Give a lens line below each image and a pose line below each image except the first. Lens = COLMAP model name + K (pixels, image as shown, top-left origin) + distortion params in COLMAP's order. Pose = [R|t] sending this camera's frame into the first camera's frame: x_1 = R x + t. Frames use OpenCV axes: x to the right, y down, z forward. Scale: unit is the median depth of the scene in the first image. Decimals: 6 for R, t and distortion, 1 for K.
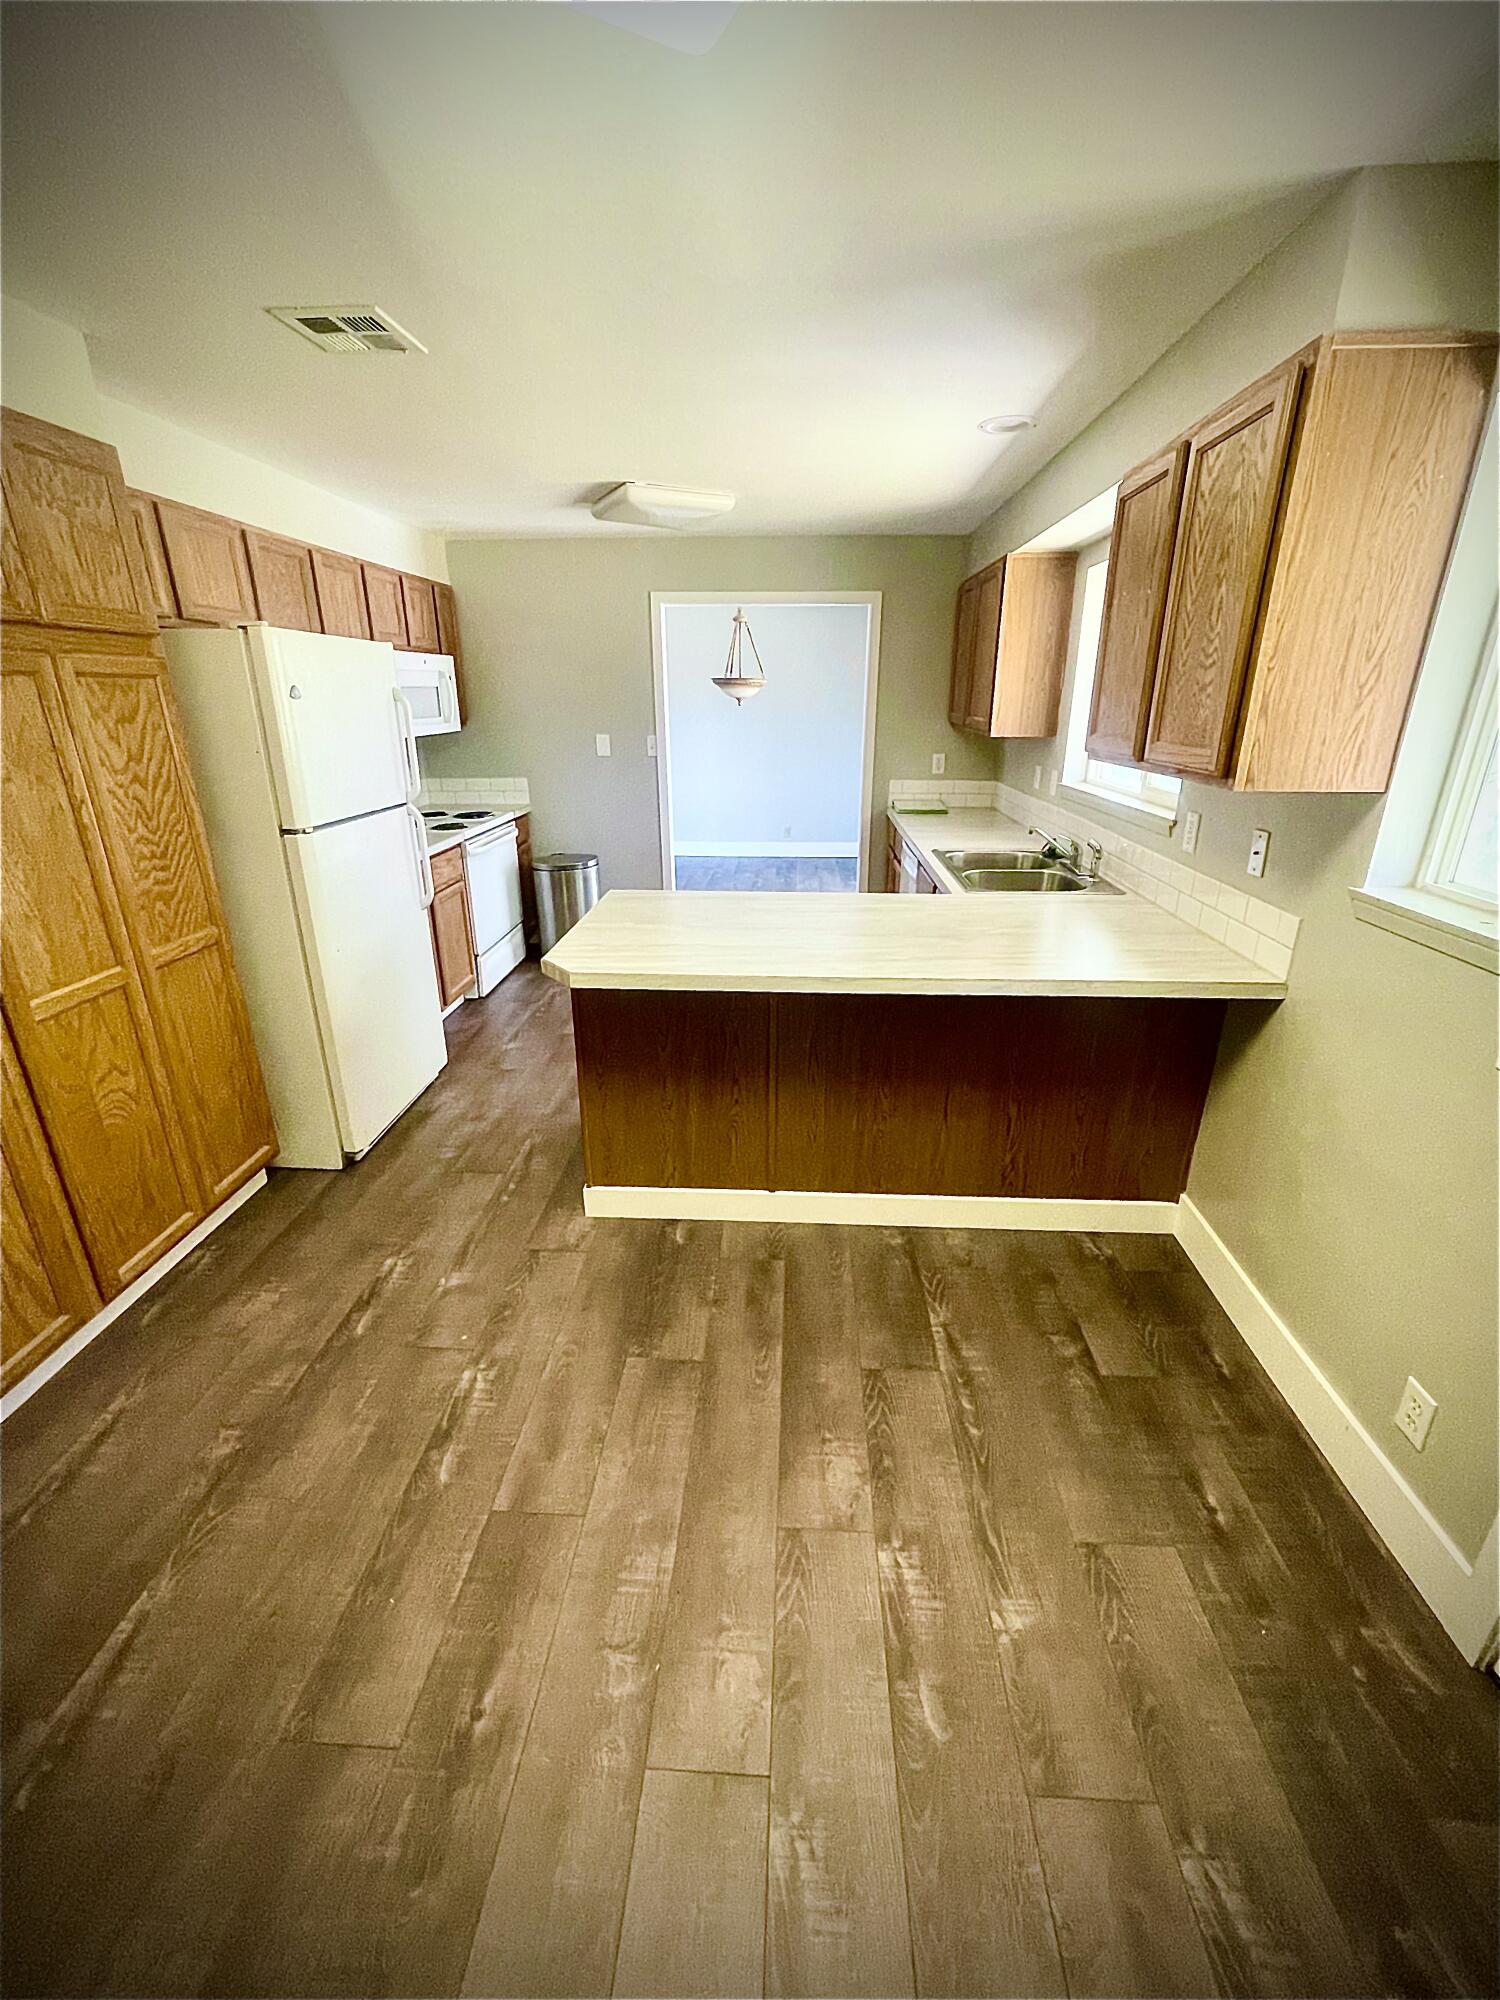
lens RADIAL K [[809.3, 0, 754.7], [0, 809.3, 1005.2], [0, 0, 1]] dist [-0.005551, 0.002036]
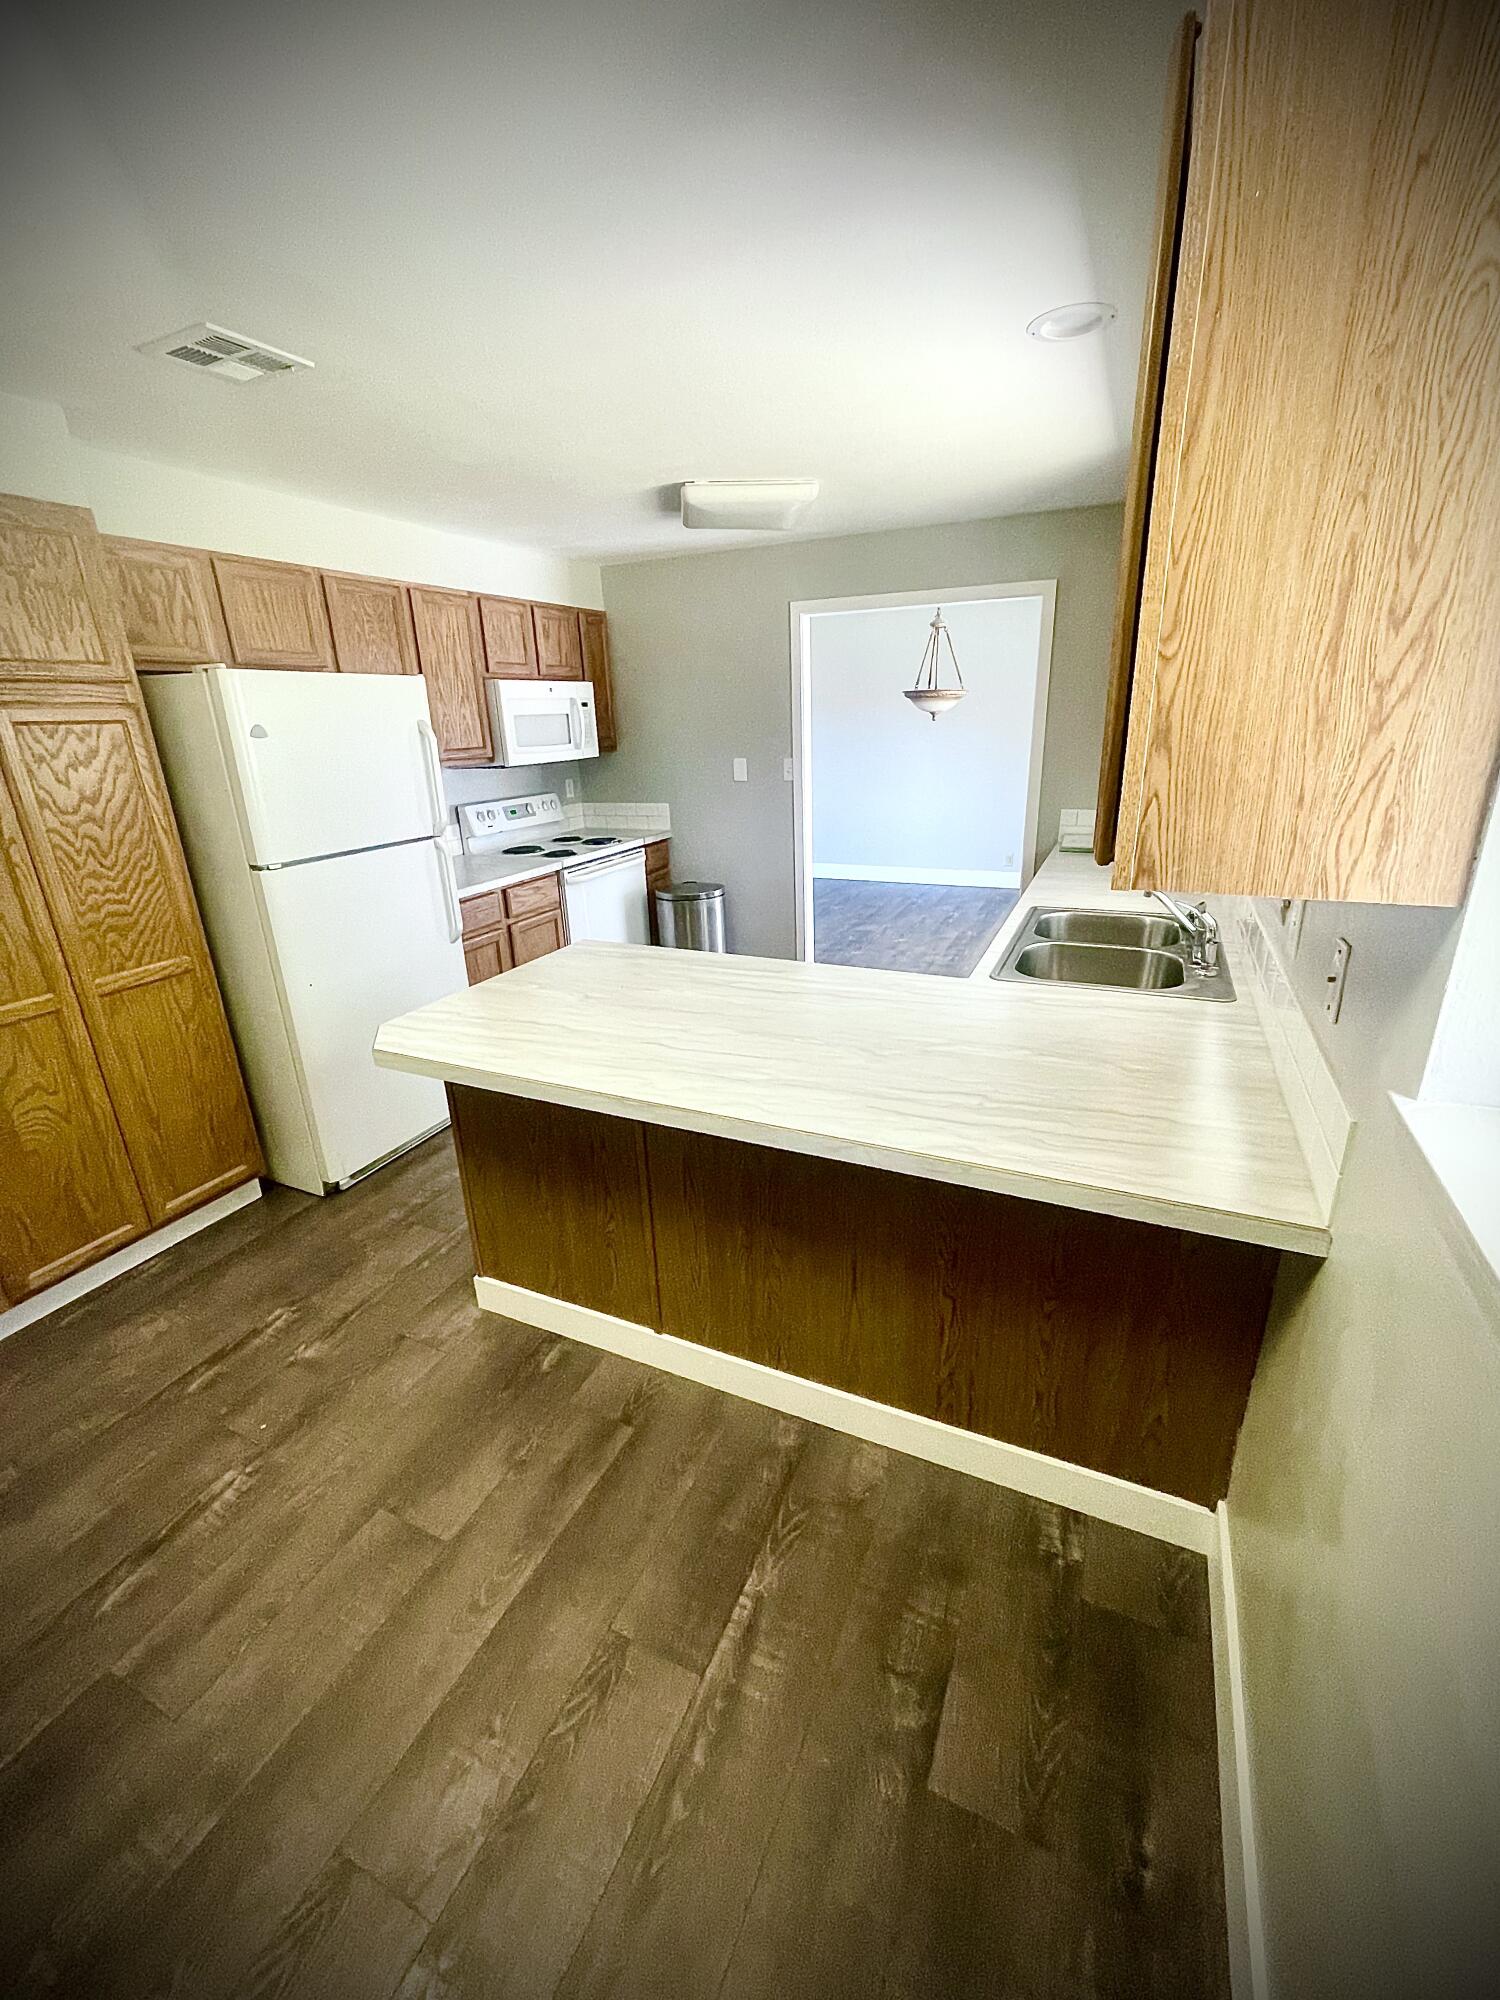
lens RADIAL K [[809.3, 0, 754.7], [0, 809.3, 1002.9], [0, 0, 1]] dist [-0.005551, 0.002036]
pose [[0.927896, 0.097148, -0.359959, 0.421944], [-0.103110, 0.994666, 0.002652, -0.123116], [0.358297, 0.034654, 0.932964, 0.309219]]
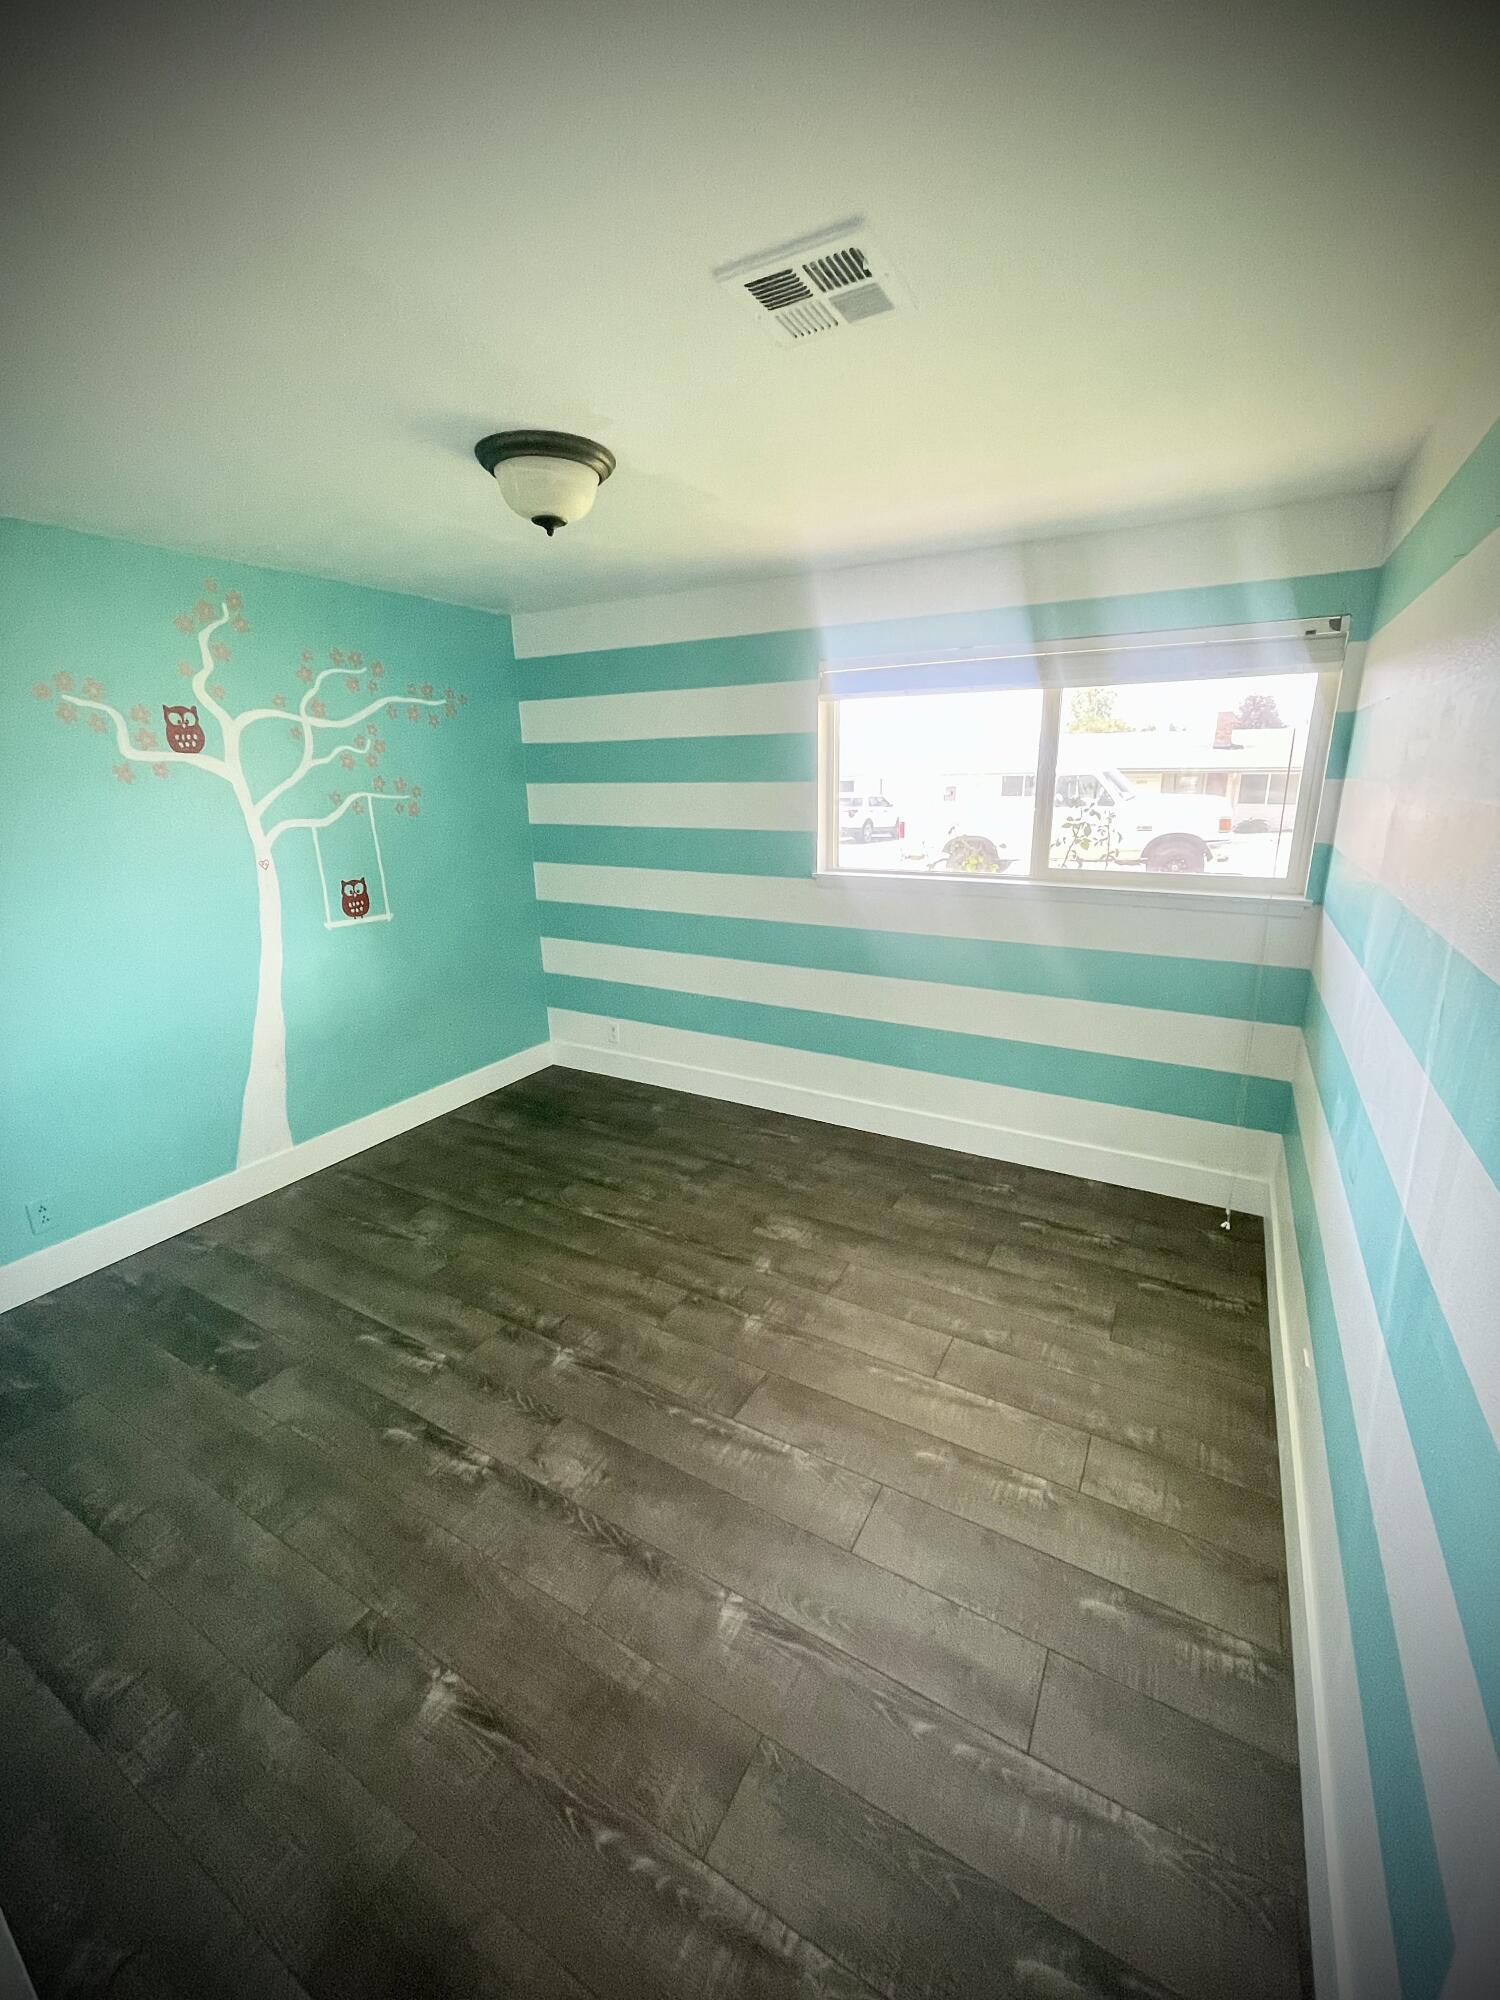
lens RADIAL K [[809.3, 0, 747.9], [0, 809.3, 997.5], [0, 0, 1]] dist [-0.005551, 0.002036]
pose [[-0.448919, 0.256591, -0.855940, 0.525637], [-0.309399, 0.853998, 0.418281, -0.362626], [0.838298, 0.452602, -0.303987, 0.820021]]
